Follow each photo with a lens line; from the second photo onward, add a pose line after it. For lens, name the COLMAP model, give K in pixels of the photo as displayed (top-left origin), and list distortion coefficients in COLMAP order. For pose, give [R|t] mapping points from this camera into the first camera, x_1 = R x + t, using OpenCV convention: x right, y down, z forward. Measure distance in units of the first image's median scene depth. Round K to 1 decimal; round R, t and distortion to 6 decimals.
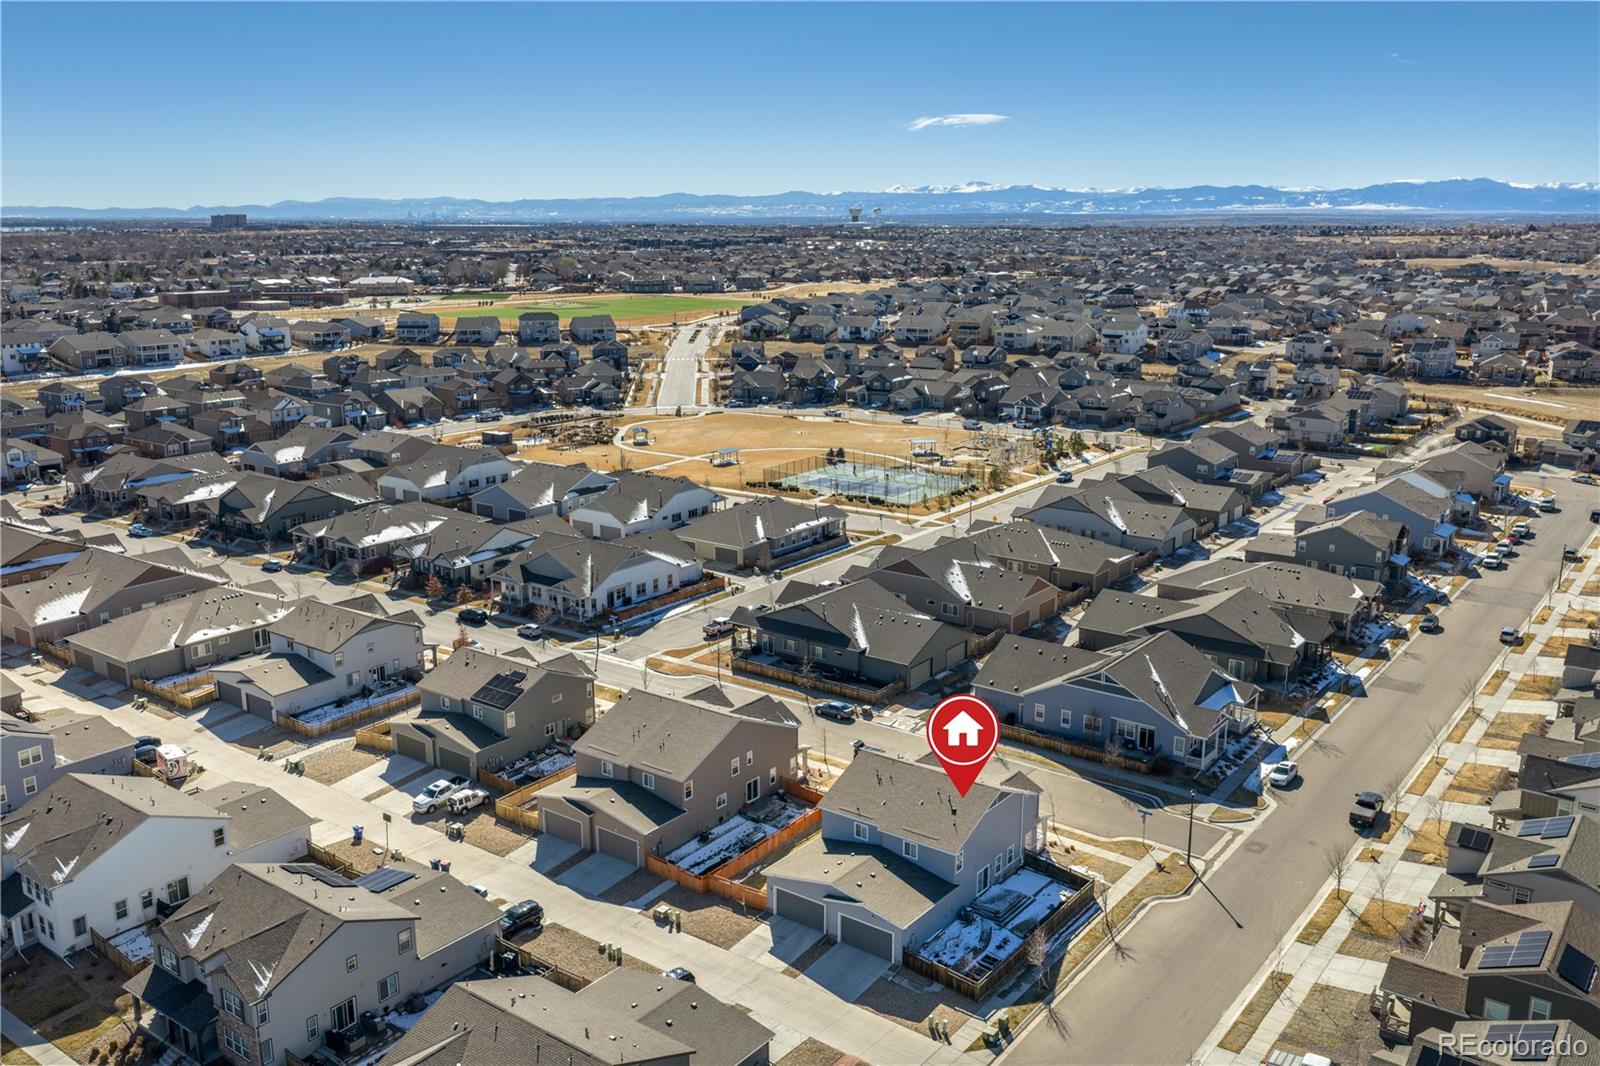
lens RADIAL K [[1326.5, 0, 800.0], [0, 1326.5, 533.0], [0, 0, 1]] dist [0.031247, -0.059825]
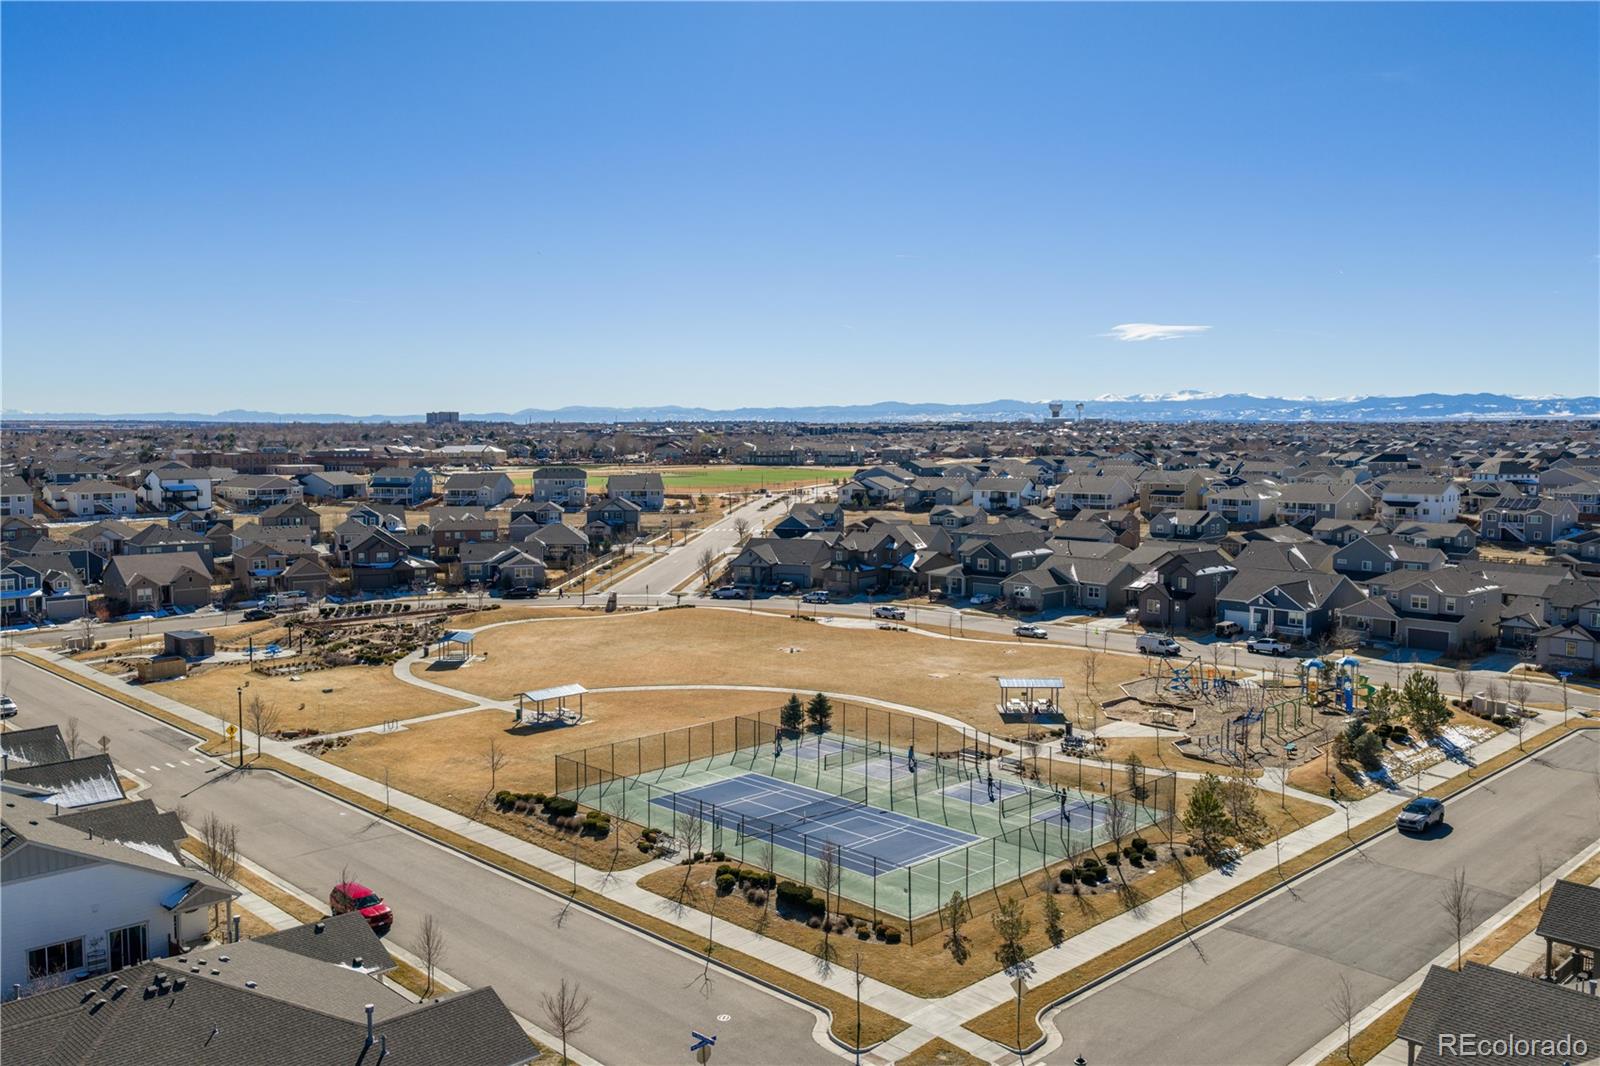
lens RADIAL K [[1326.5, 0, 800.0], [0, 1326.5, 533.0], [0, 0, 1]] dist [0.031247, -0.059825]
pose [[0.987996, 0.015041, -0.153743, 0.069733], [-0.037956, 0.988376, -0.147218, -0.042264], [0.149742, 0.151286, 0.977082, 0.469549]]
